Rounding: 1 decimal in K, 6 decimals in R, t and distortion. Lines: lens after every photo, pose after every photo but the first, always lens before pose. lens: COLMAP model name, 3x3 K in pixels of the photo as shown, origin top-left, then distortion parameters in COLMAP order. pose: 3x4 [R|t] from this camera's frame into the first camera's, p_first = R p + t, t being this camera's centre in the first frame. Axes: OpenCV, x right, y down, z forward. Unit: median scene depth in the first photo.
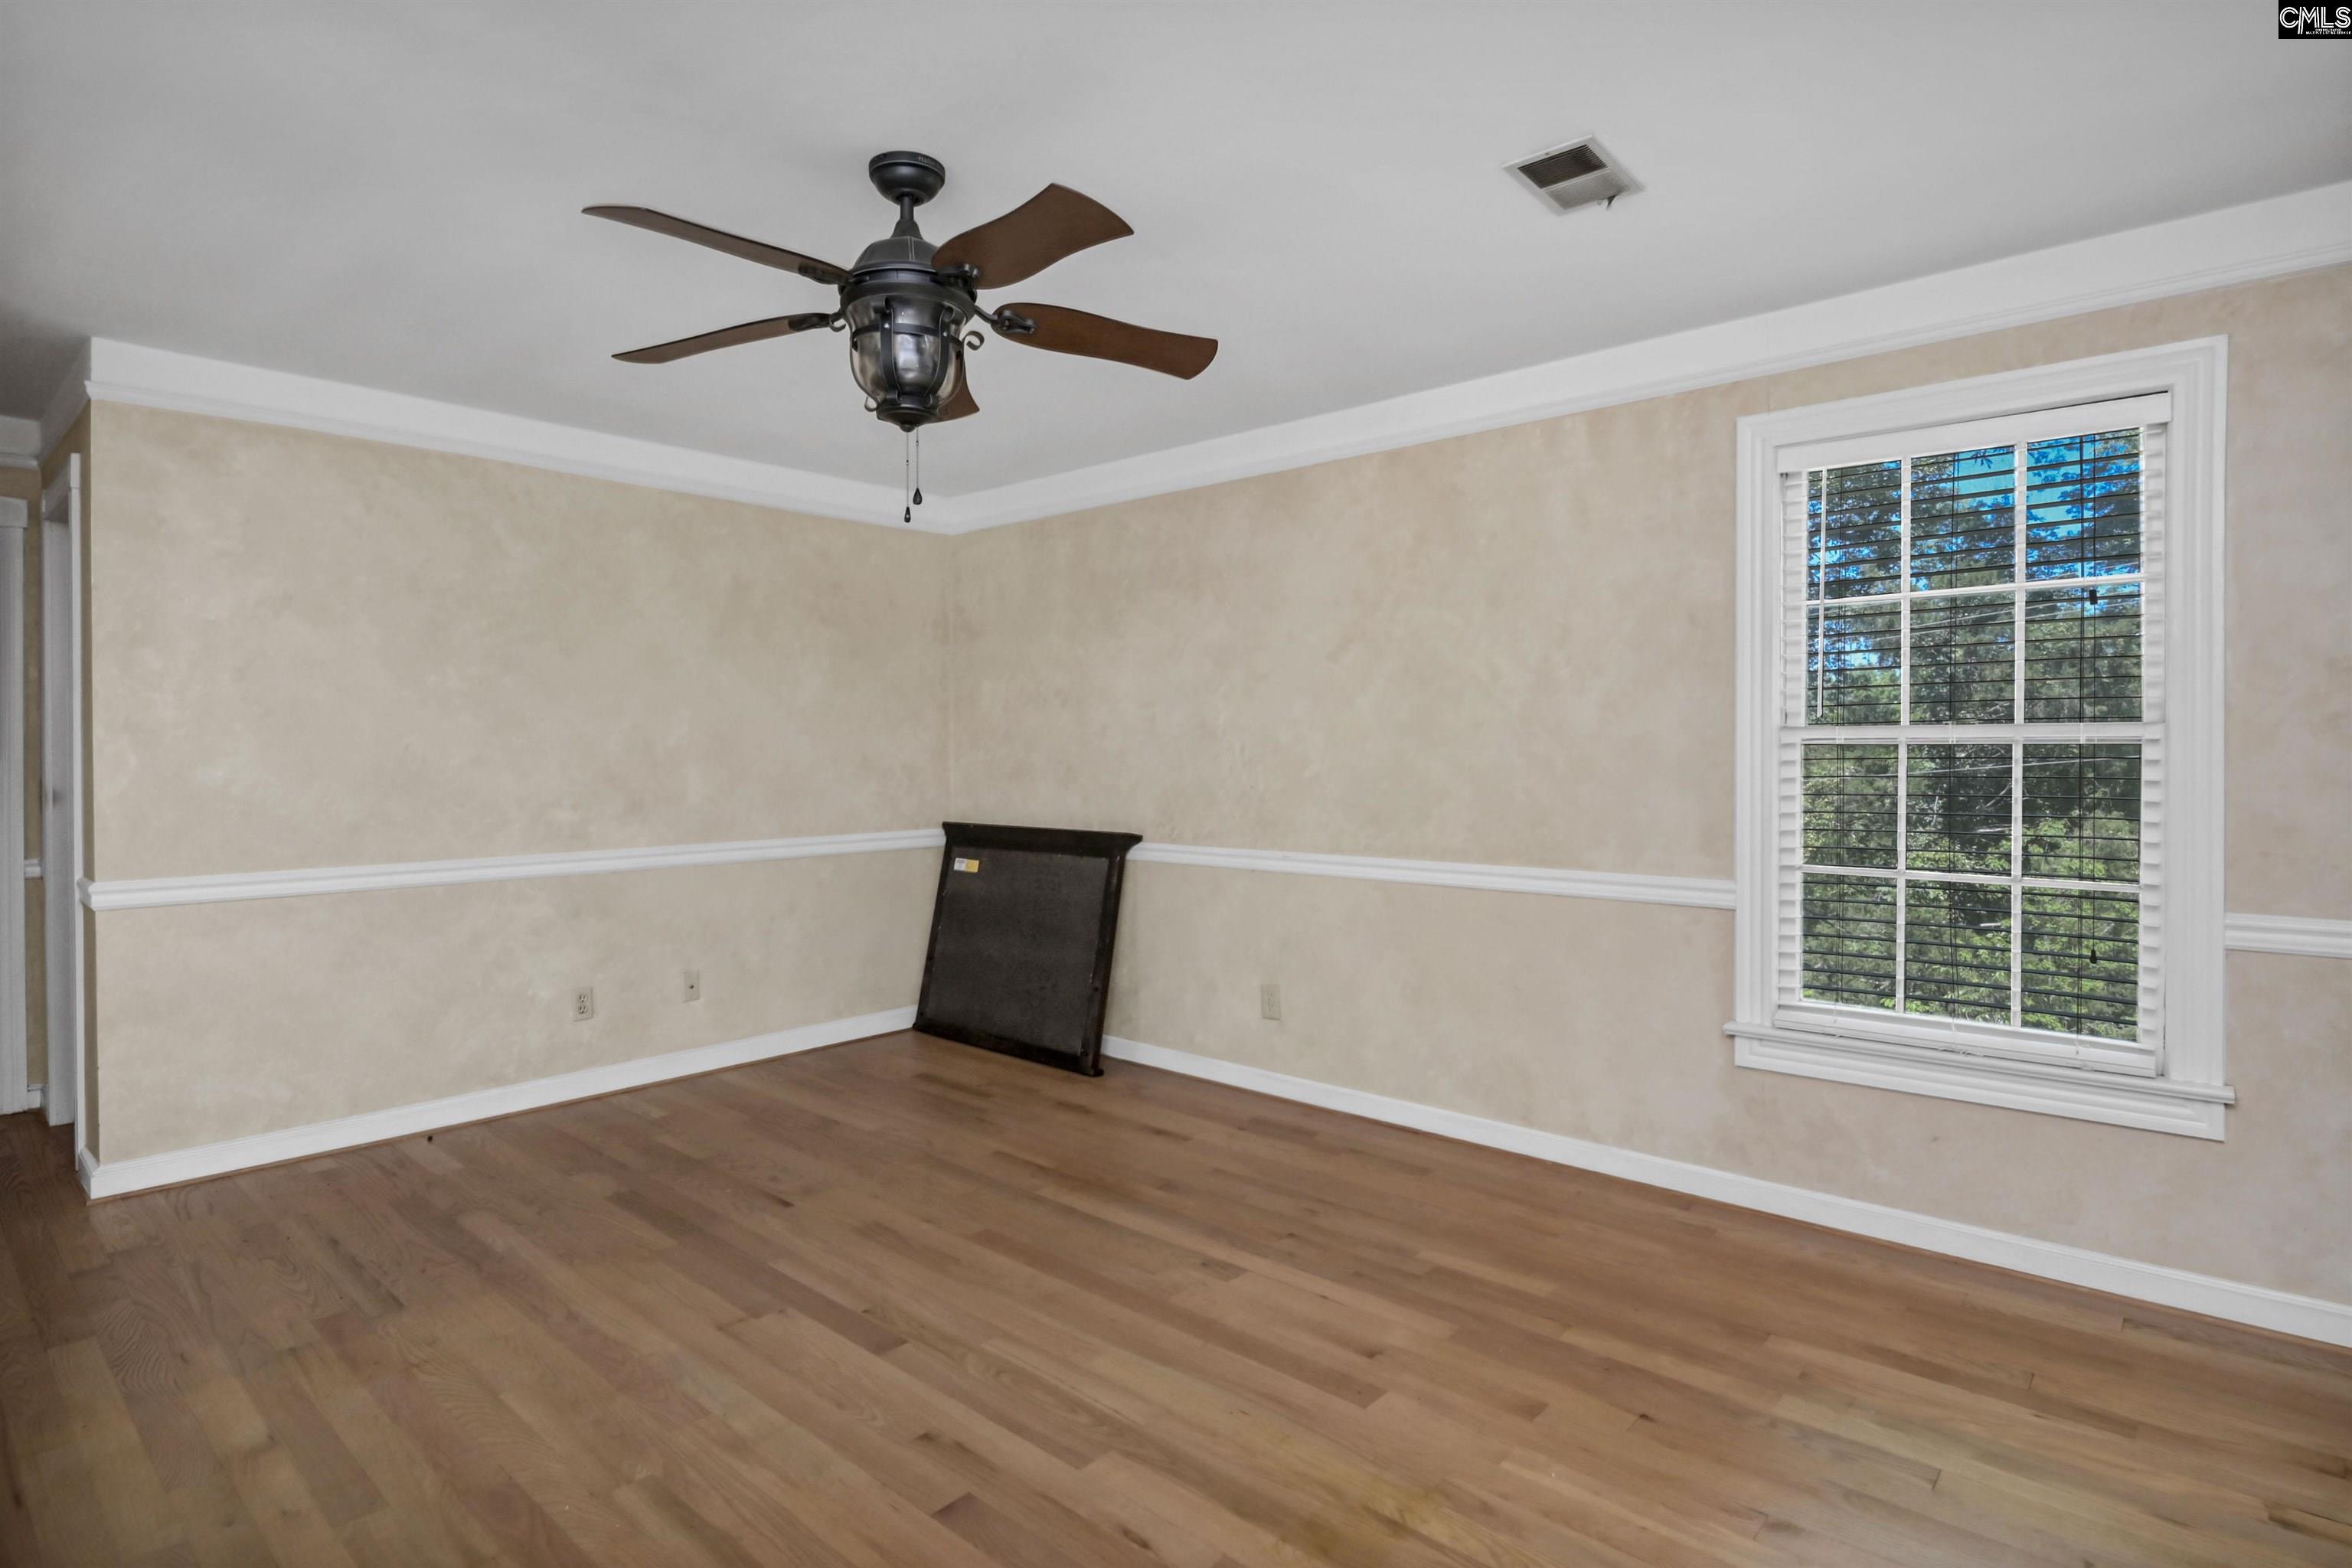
lens RADIAL K [[1183.7, 0, 1176.2], [0, 1183.7, 736.4], [0, 0, 1]] dist [-0.002462, -0.000909]
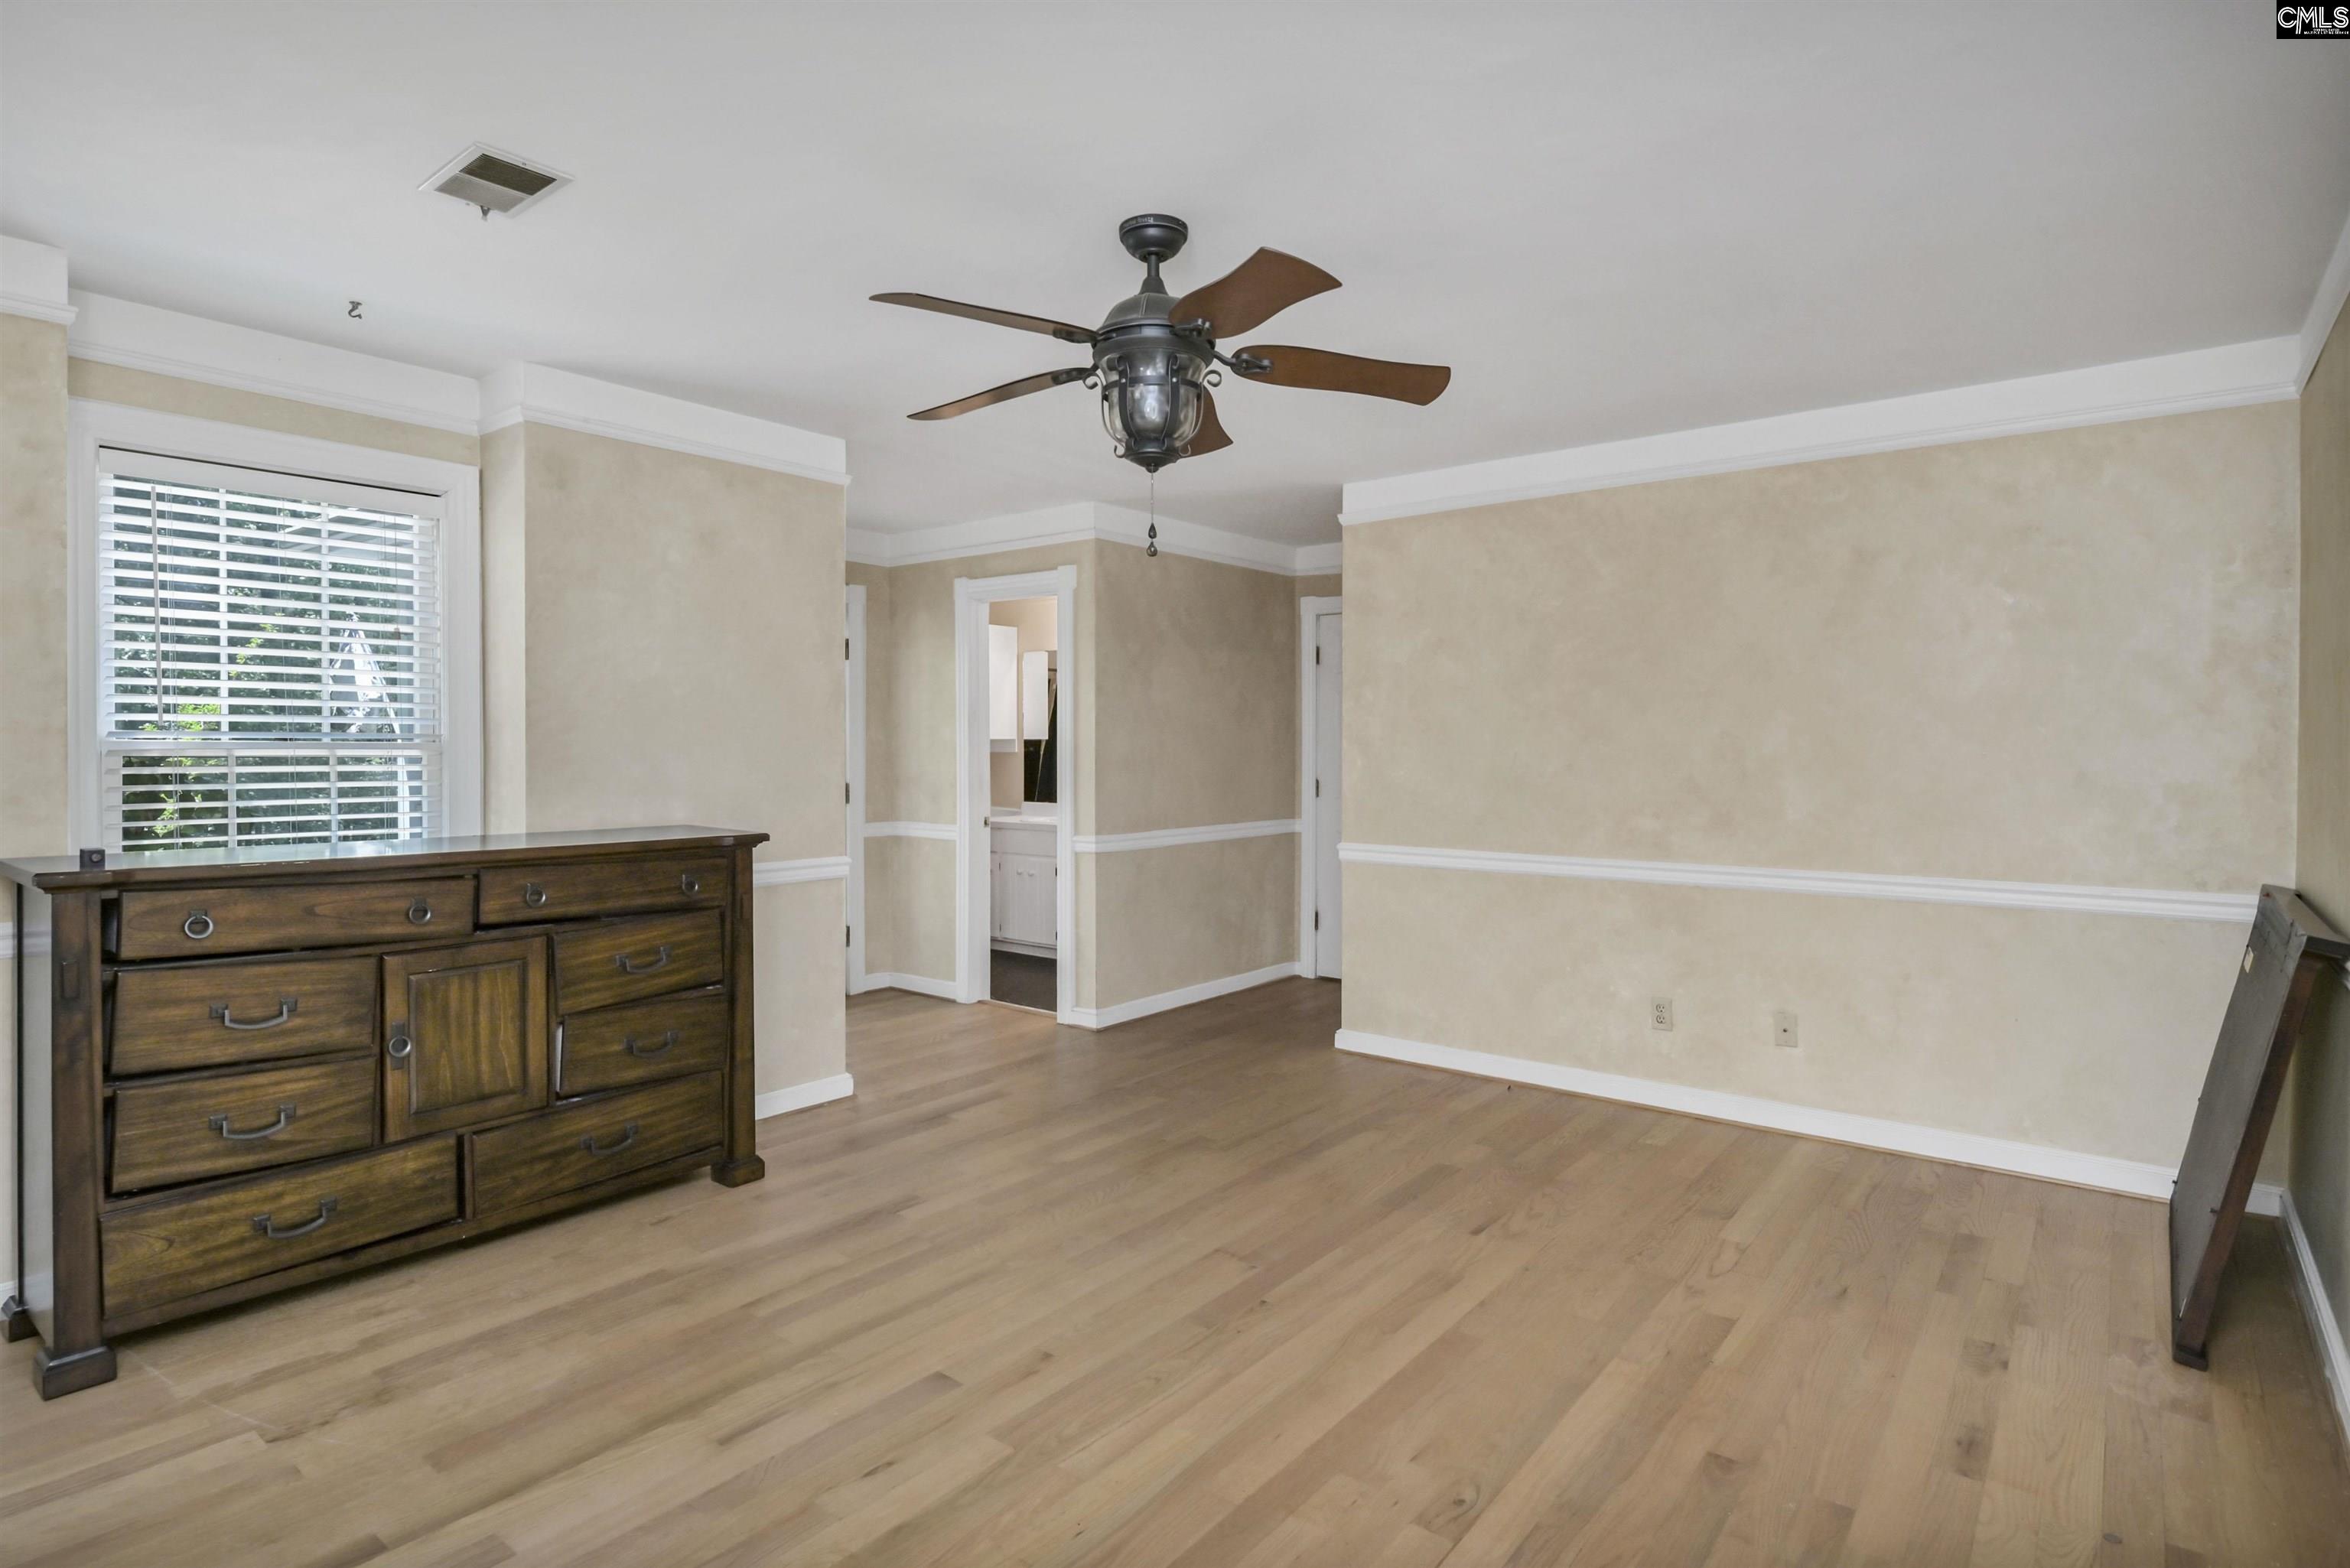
lens RADIAL K [[1217.4, 0, 1169.7], [0, 1217.4, 747.7], [0, 0, 1]] dist [0.001579, -0.000321]
pose [[0.044863, 0.001319, -0.998992, 0.613374], [0.009737, 0.999951, 0.001758, -0.004164], [0.998946, -0.009806, 0.044848, 0.664147]]
